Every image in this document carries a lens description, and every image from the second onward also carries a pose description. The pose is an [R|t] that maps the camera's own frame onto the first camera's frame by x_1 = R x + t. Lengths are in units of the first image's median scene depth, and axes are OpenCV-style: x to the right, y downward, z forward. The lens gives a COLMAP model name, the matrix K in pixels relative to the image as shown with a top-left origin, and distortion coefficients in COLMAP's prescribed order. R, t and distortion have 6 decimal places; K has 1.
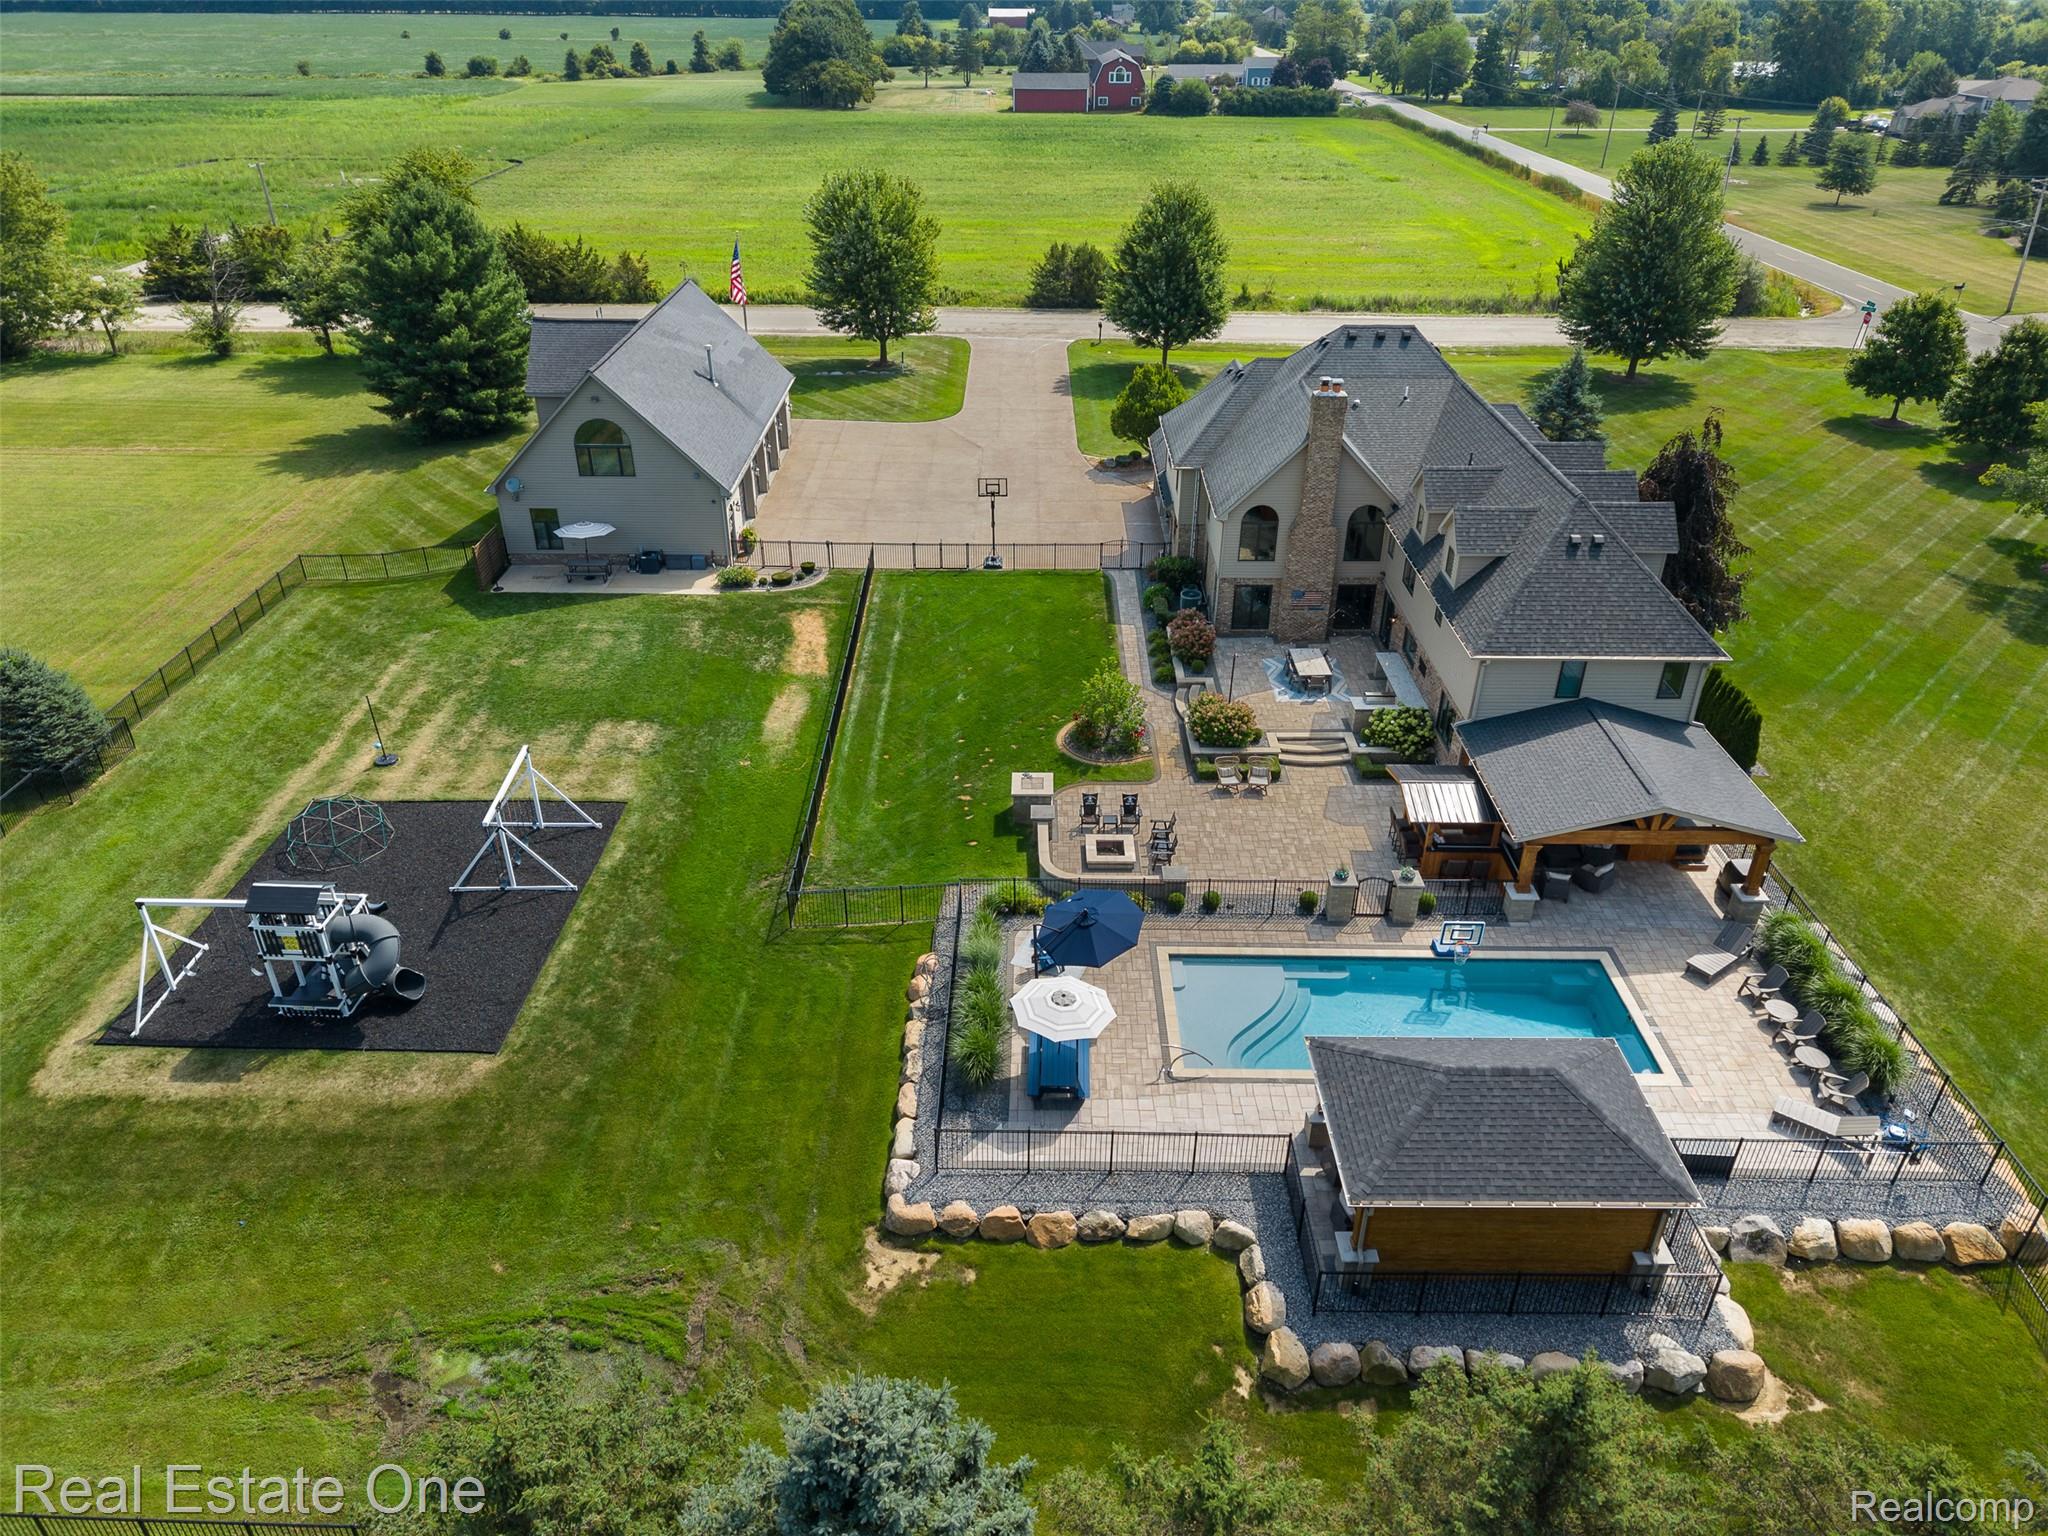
lens RADIAL K [[1376.9, 0, 1018.4], [0, 1376.9, 759.6], [0, 0, 1]] dist [0.018622, -0.017573]
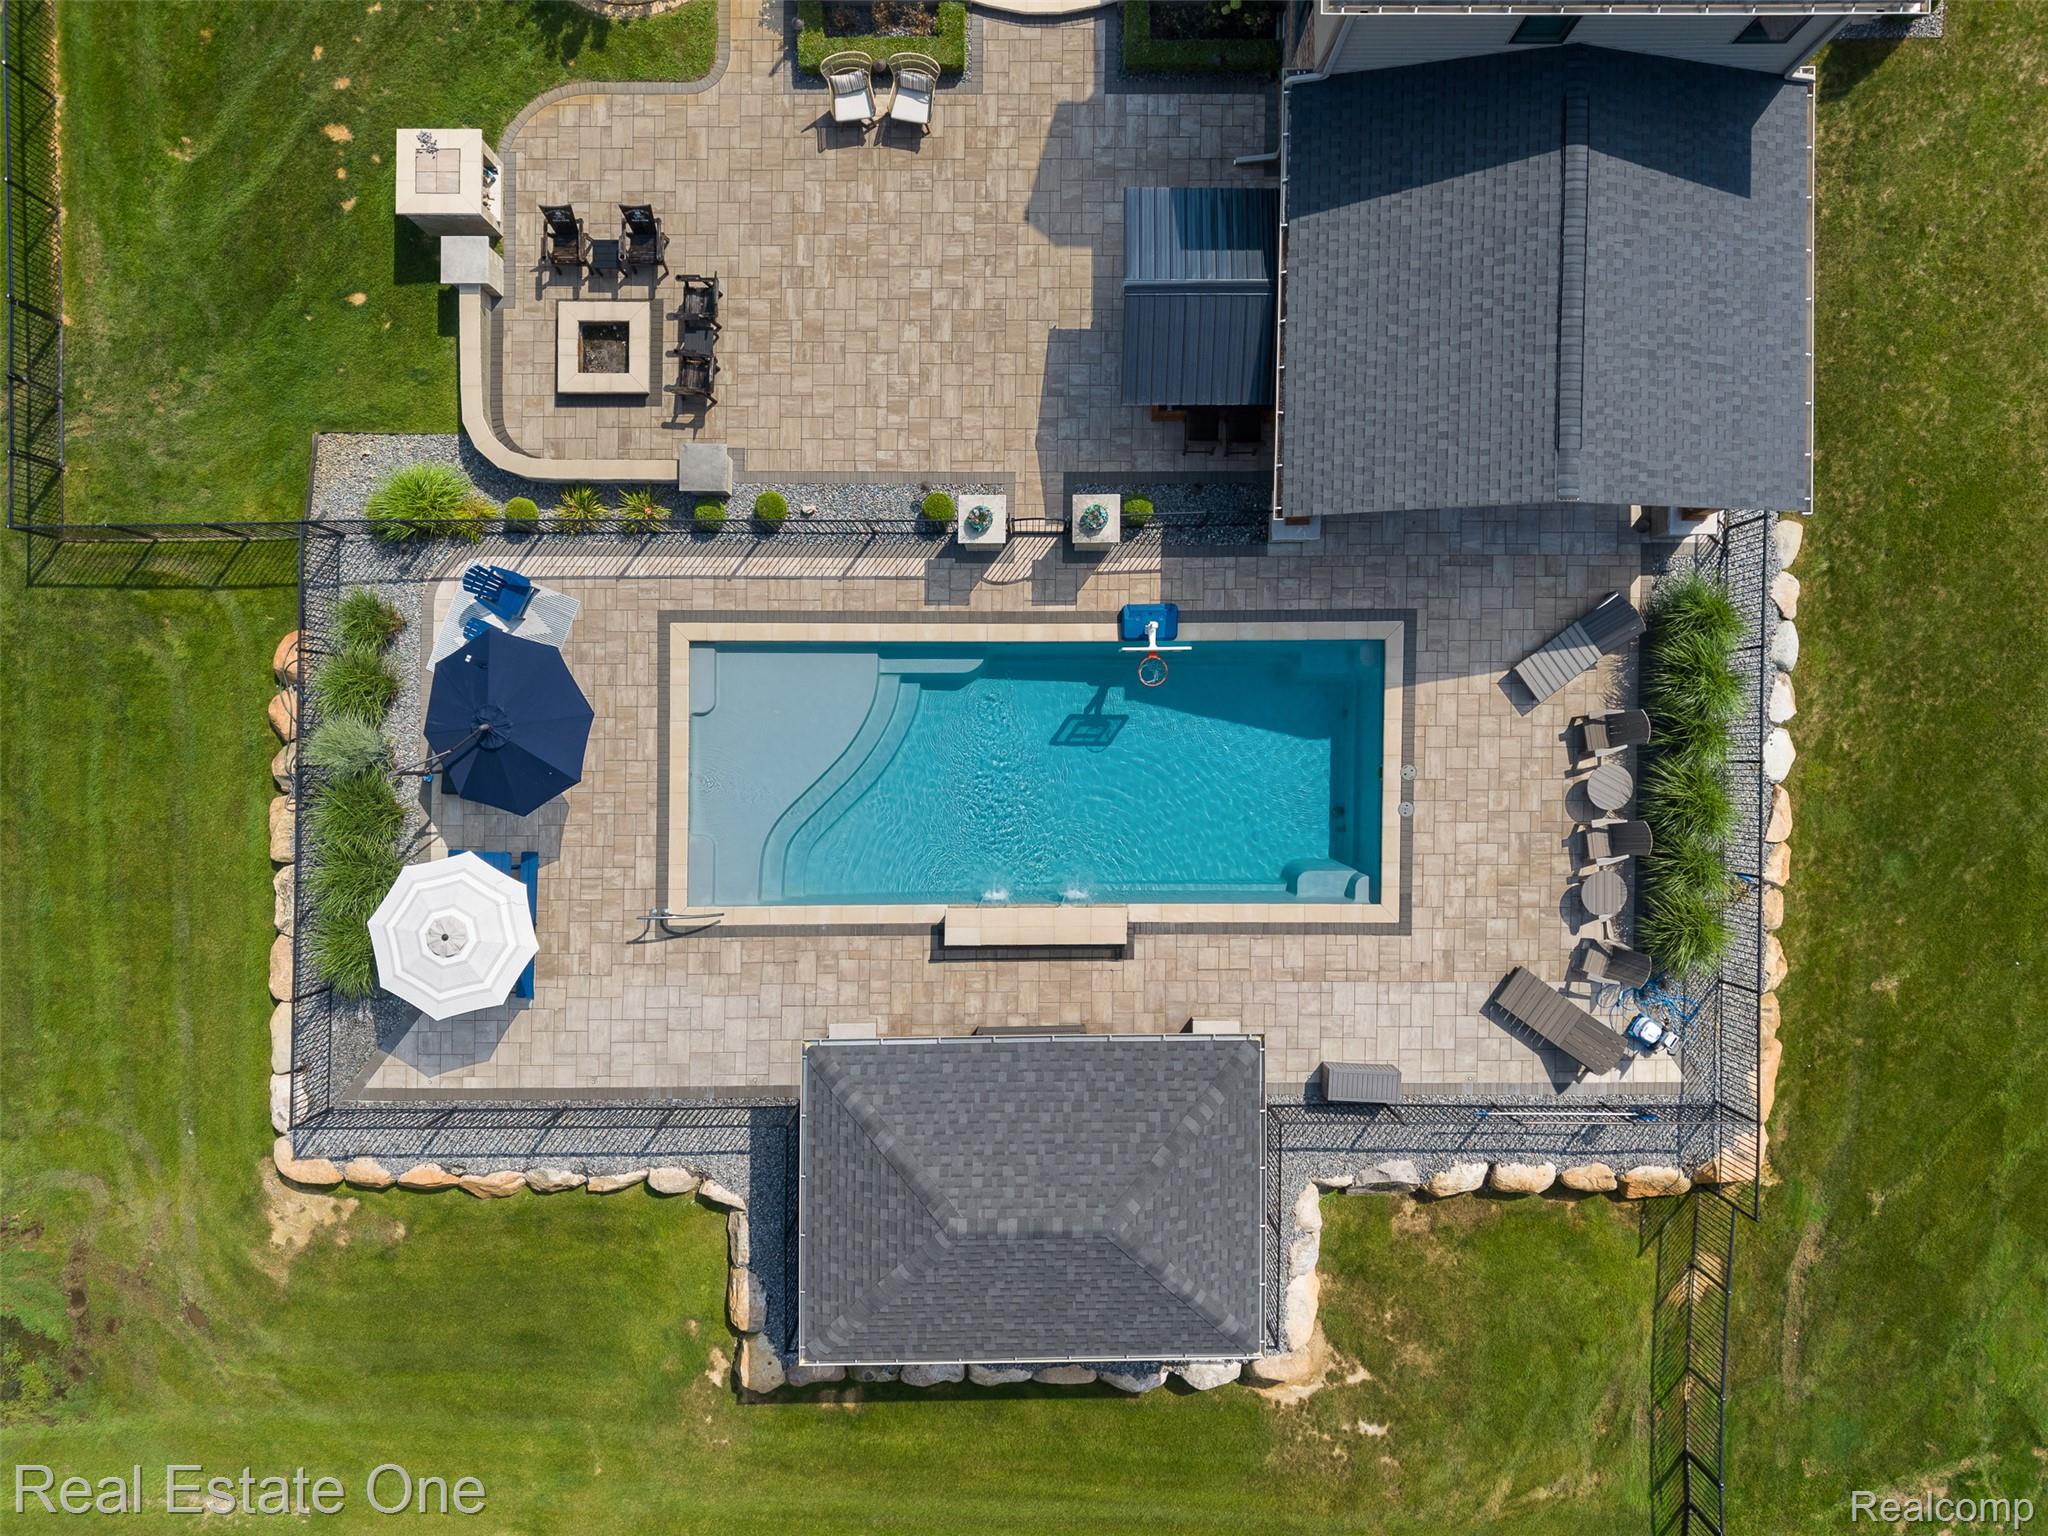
lens RADIAL K [[1376.9, 0, 1039.2], [0, 1376.9, 771.3], [0, 0, 1]] dist [0.018622, -0.017573]
pose [[0.999942, -0.001527, 0.010622, 0.292004], [-0.008418, 0.502288, 0.864659, -0.409115], [-0.006655, -0.864699, 0.502246, 0.720200]]
